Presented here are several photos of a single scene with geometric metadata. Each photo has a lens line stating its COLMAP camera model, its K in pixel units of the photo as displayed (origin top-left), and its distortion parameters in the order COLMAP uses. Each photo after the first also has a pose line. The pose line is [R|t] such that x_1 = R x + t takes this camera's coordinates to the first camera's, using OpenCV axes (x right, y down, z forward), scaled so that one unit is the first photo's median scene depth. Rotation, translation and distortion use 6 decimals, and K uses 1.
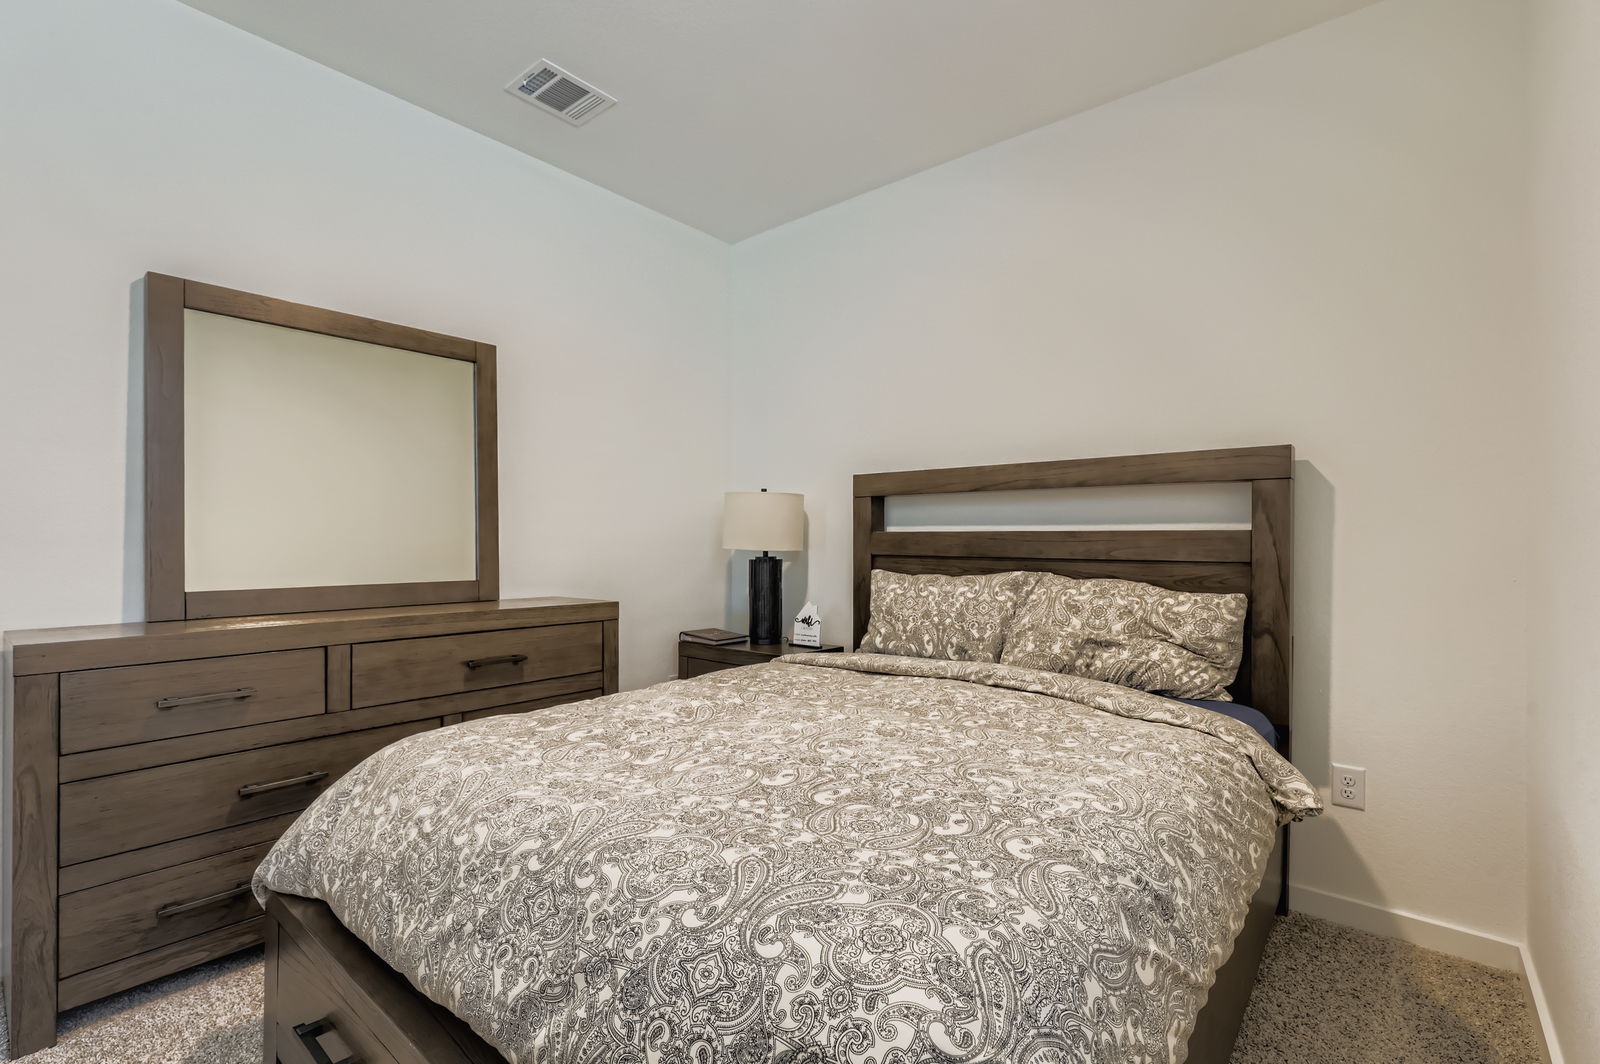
lens RADIAL K [[717.6, 0, 796.2], [0, 717.6, 536.8], [0, 0, 1]] dist [0.003242, -0.002257]
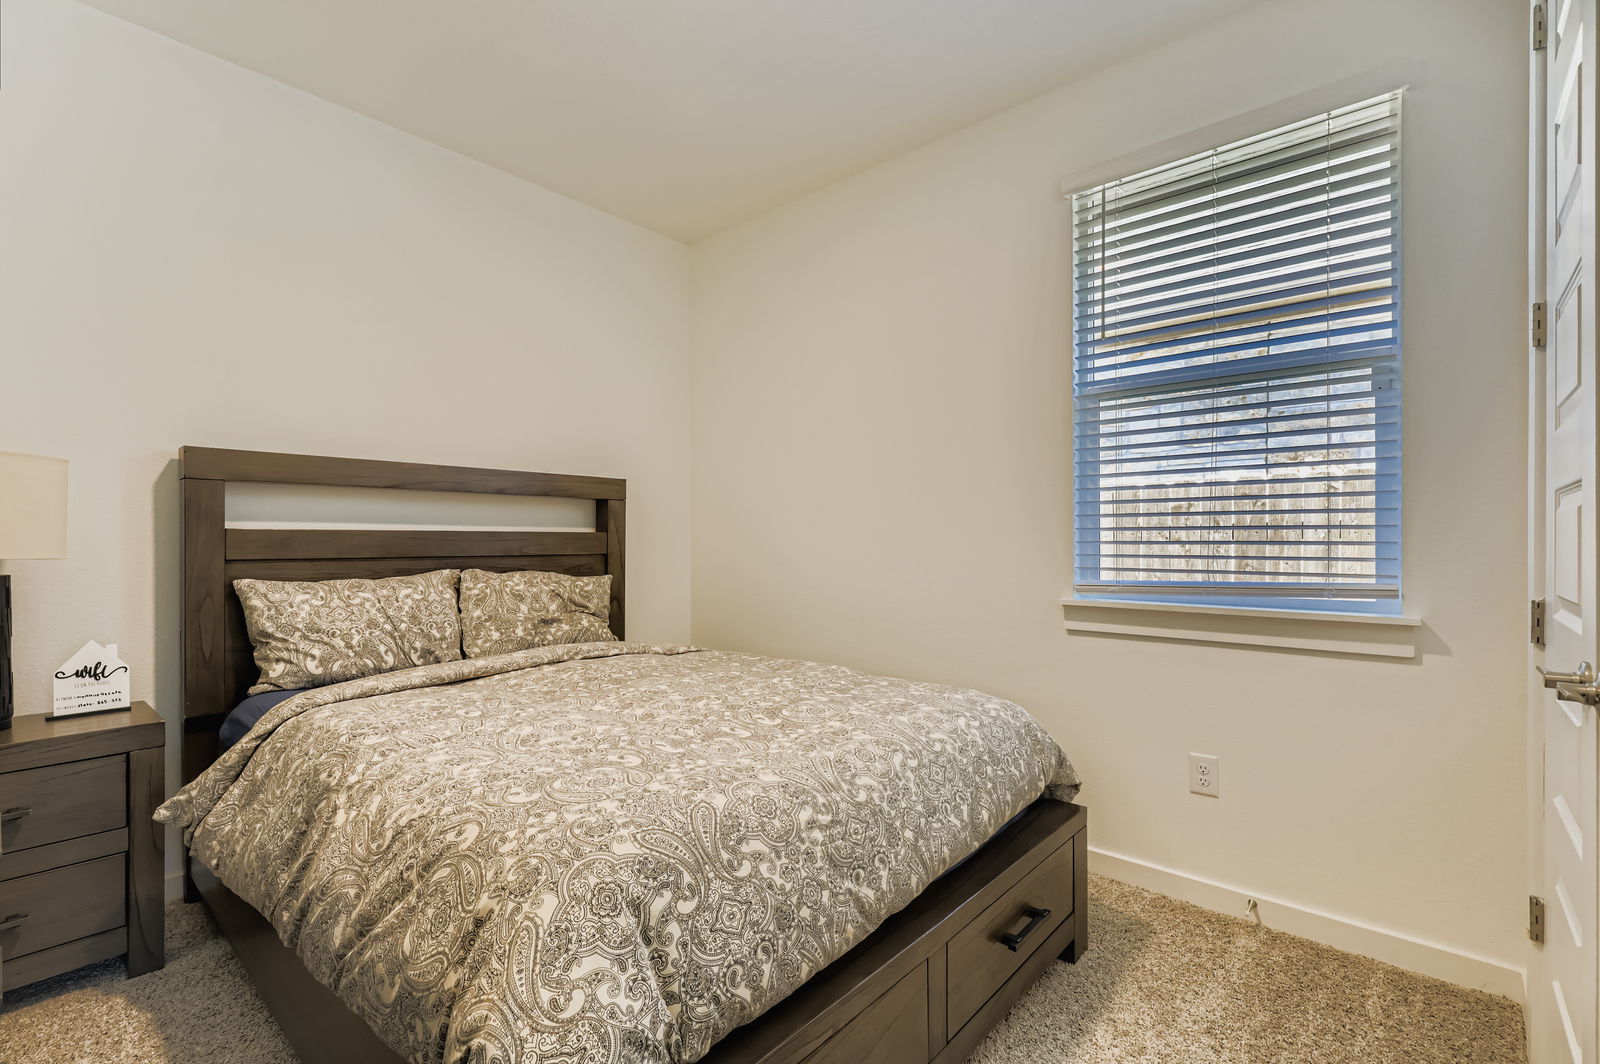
lens RADIAL K [[717.6, 0, 795.5], [0, 717.6, 536.6], [0, 0, 1]] dist [0.003242, -0.002257]
pose [[0.028280, 0.001583, 0.999599, -0.803447], [-0.003688, 0.999992, -0.001479, 0.000512], [-0.999593, -0.003645, 0.028285, 0.527503]]
